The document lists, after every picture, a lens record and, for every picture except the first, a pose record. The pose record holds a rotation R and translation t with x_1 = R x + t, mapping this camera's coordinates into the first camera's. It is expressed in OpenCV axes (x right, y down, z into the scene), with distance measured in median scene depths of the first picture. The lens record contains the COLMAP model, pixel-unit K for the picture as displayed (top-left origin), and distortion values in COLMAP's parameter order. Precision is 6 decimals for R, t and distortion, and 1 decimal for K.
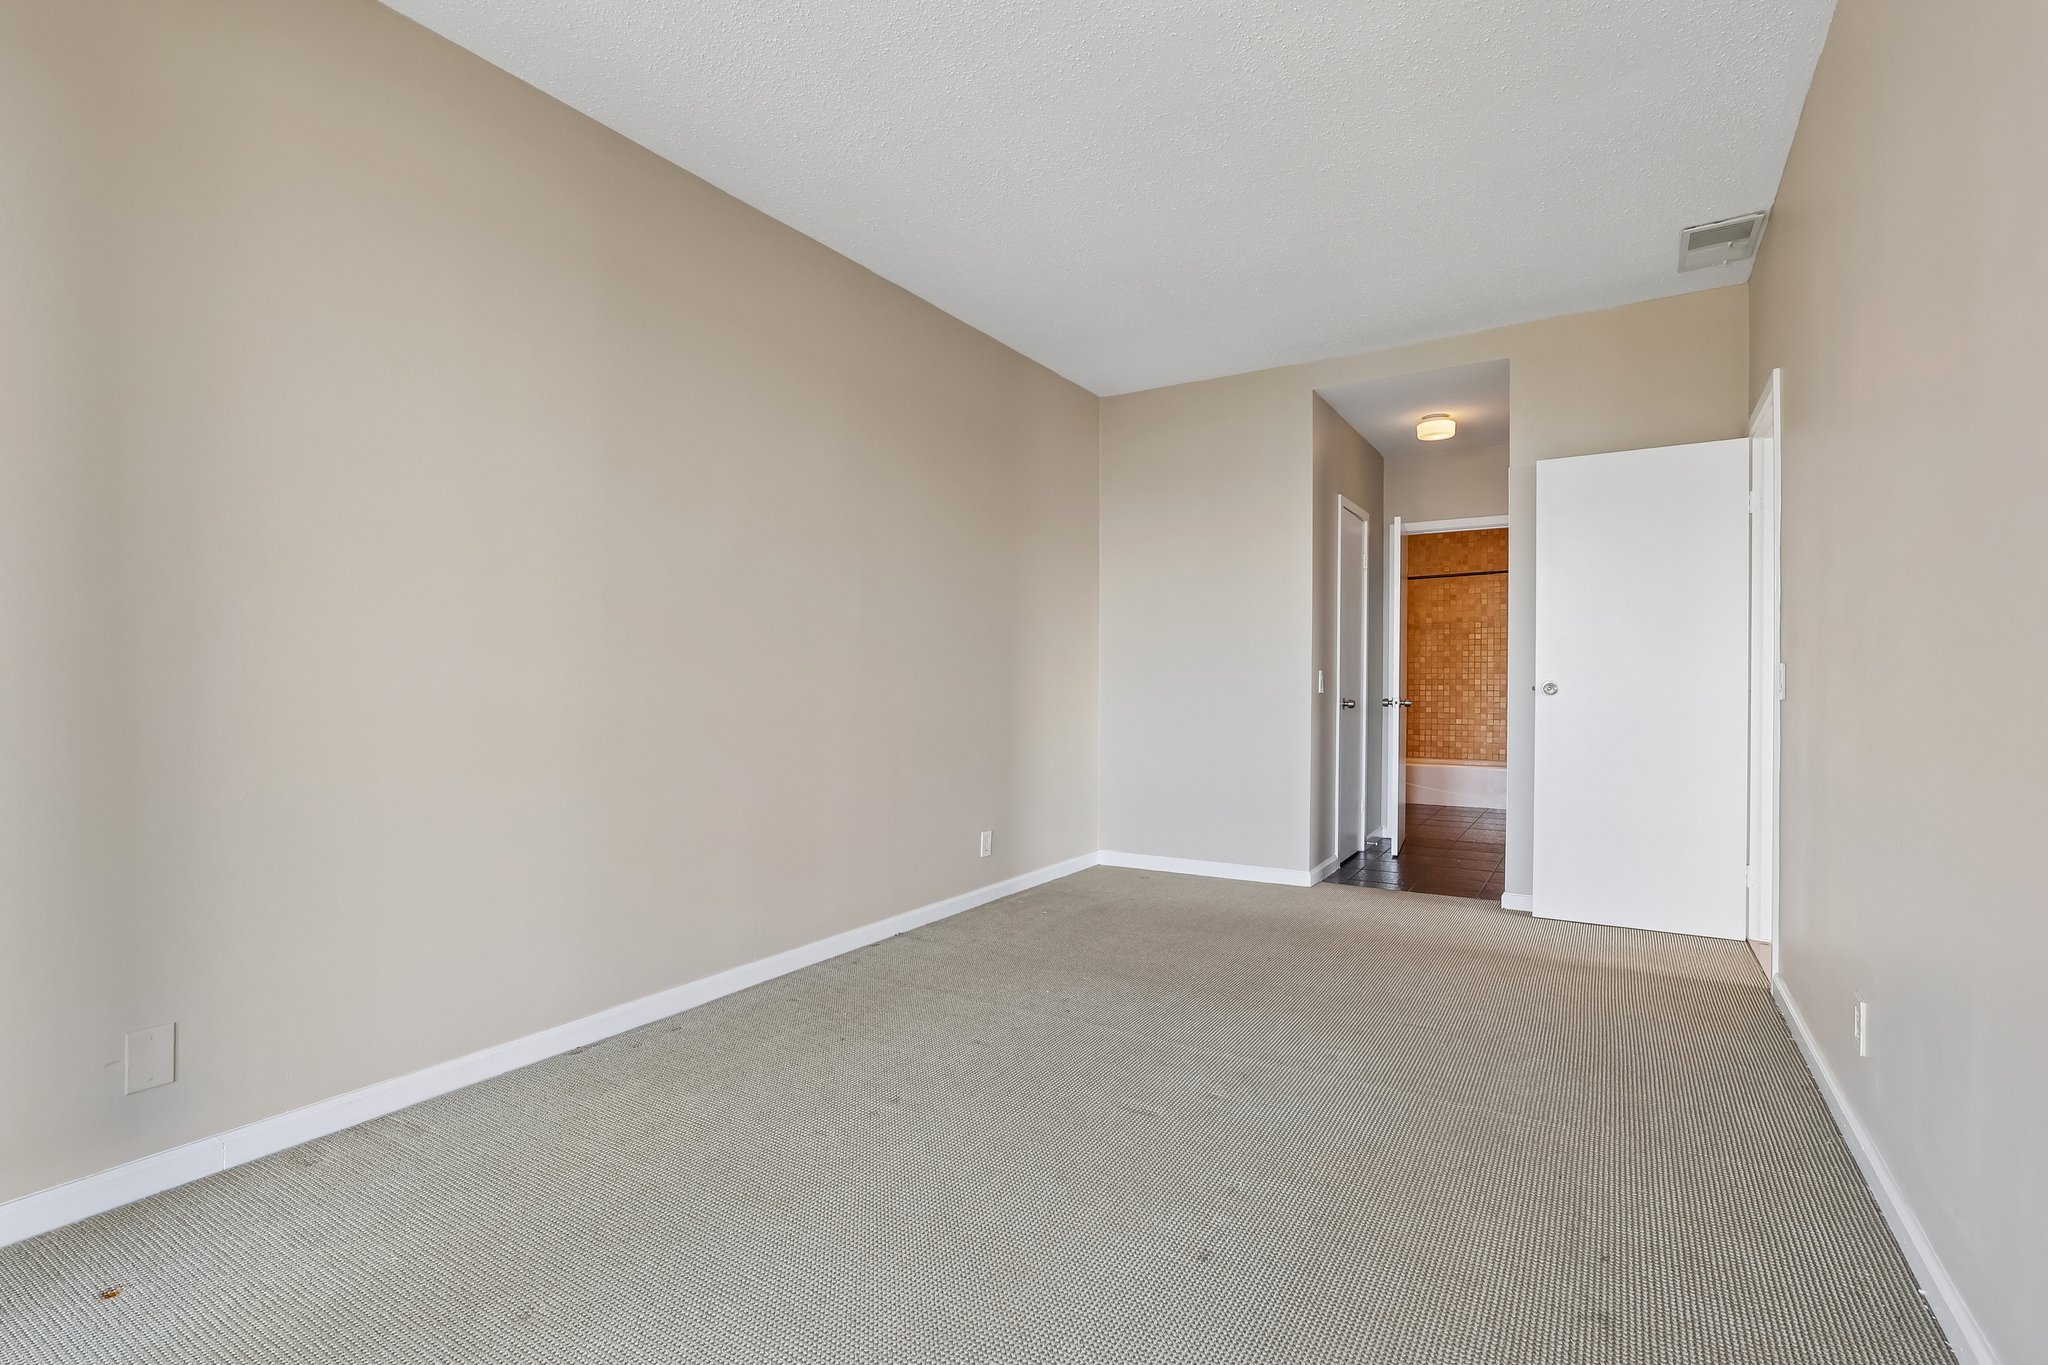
lens RADIAL K [[978.7, 0, 1012.7], [0, 978.7, 681.4], [0, 0, 1]] dist [0.011407, 0.000715]
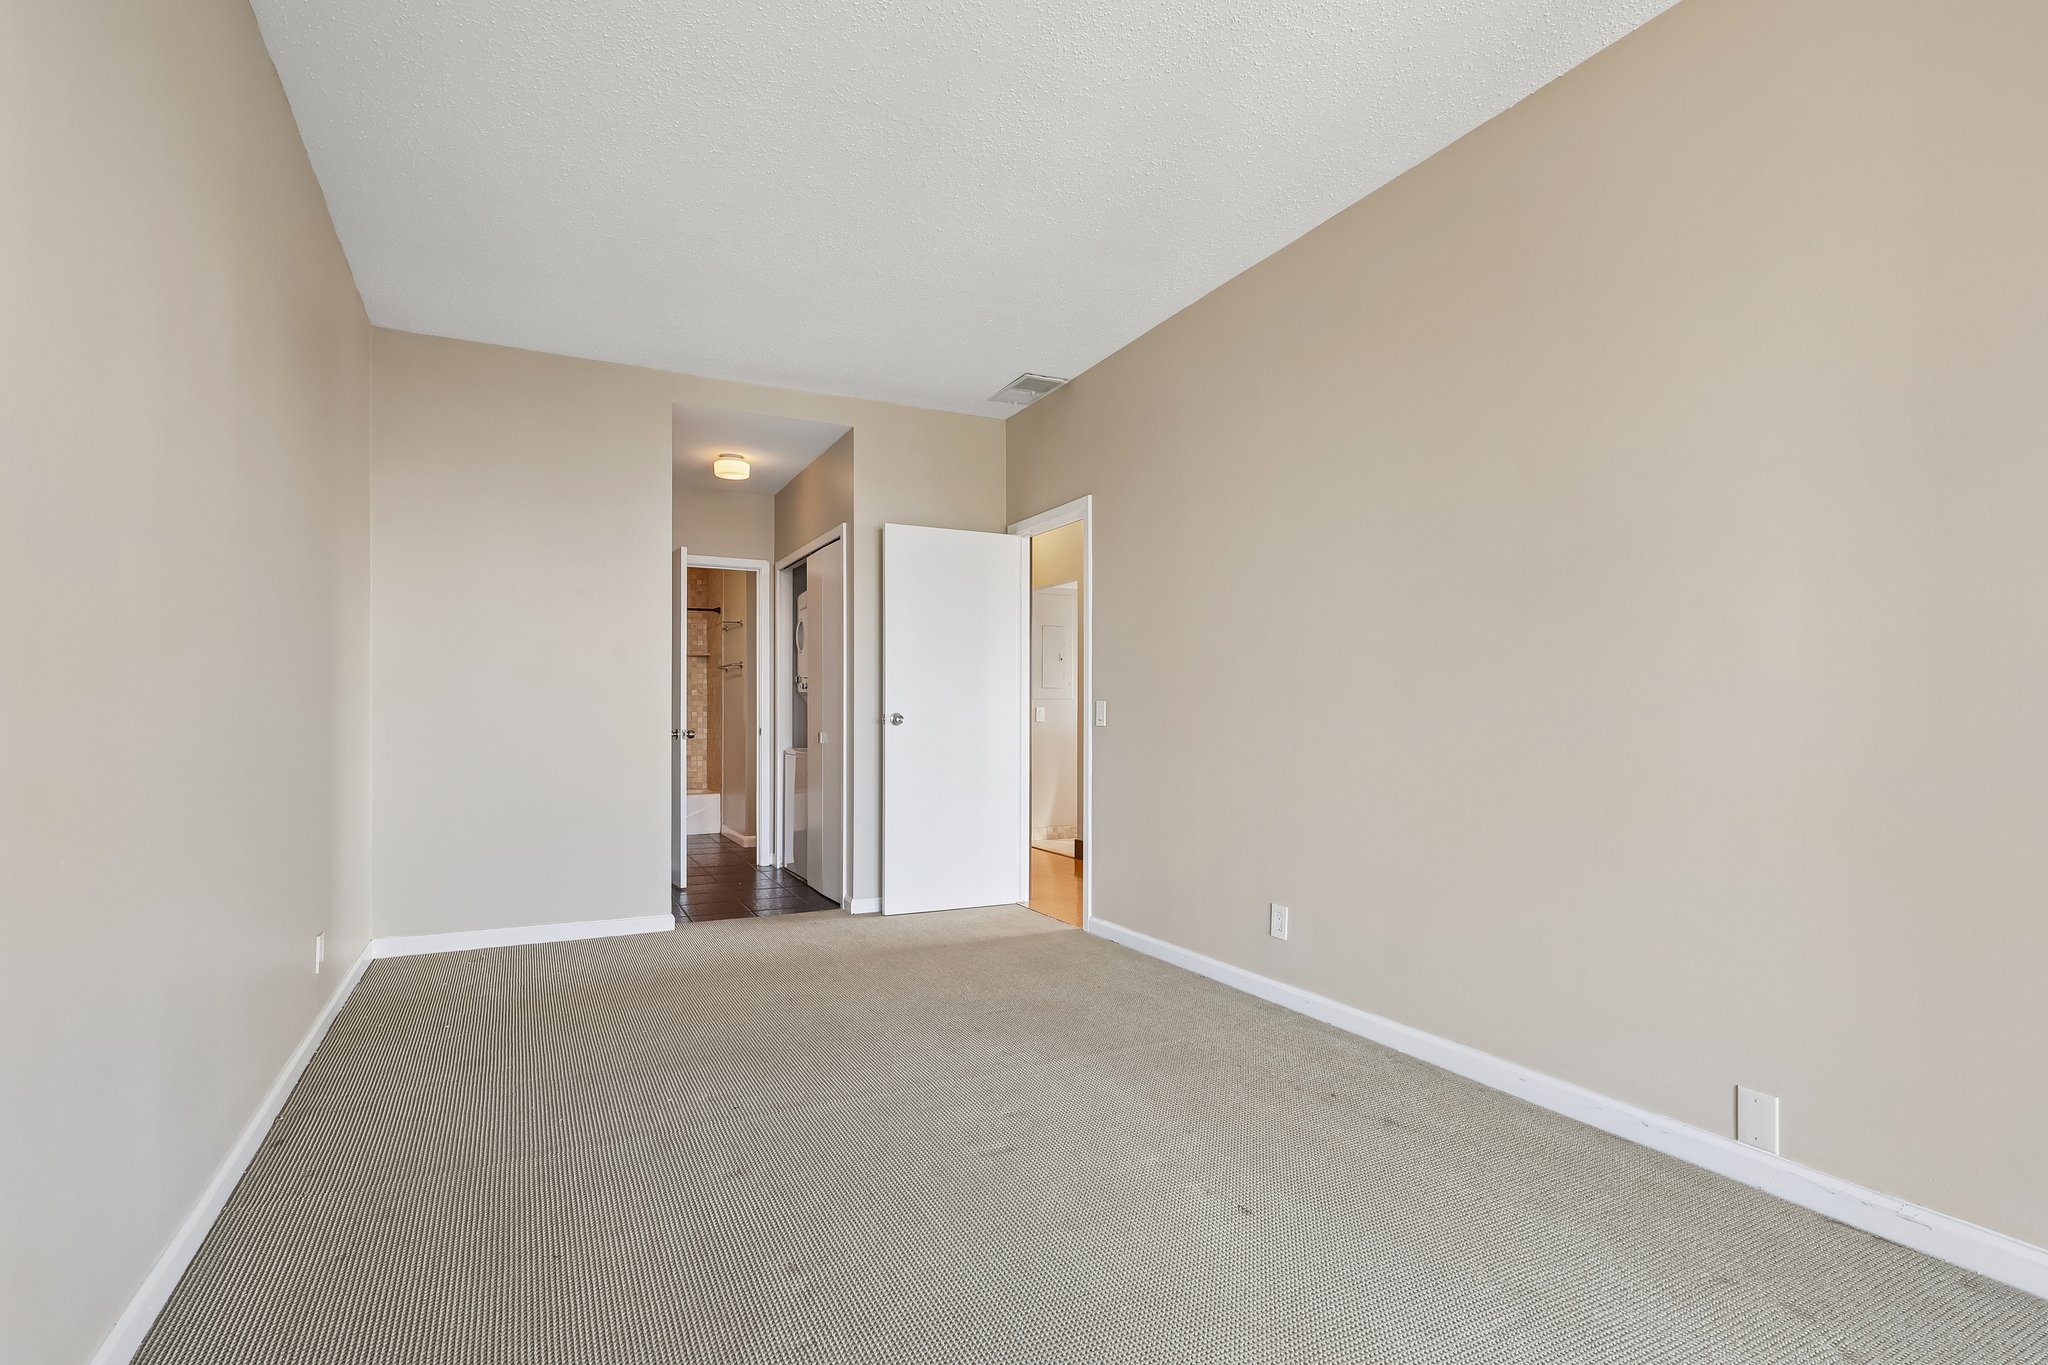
lens RADIAL K [[978.7, 0, 1020.2], [0, 978.7, 722.3], [0, 0, 1]] dist [0.011407, 0.000715]
pose [[0.521418, -0.004594, 0.853289, -0.364266], [-0.001571, 0.999979, 0.006343, 0.003476], [-0.853300, -0.004648, 0.521400, 0.252227]]
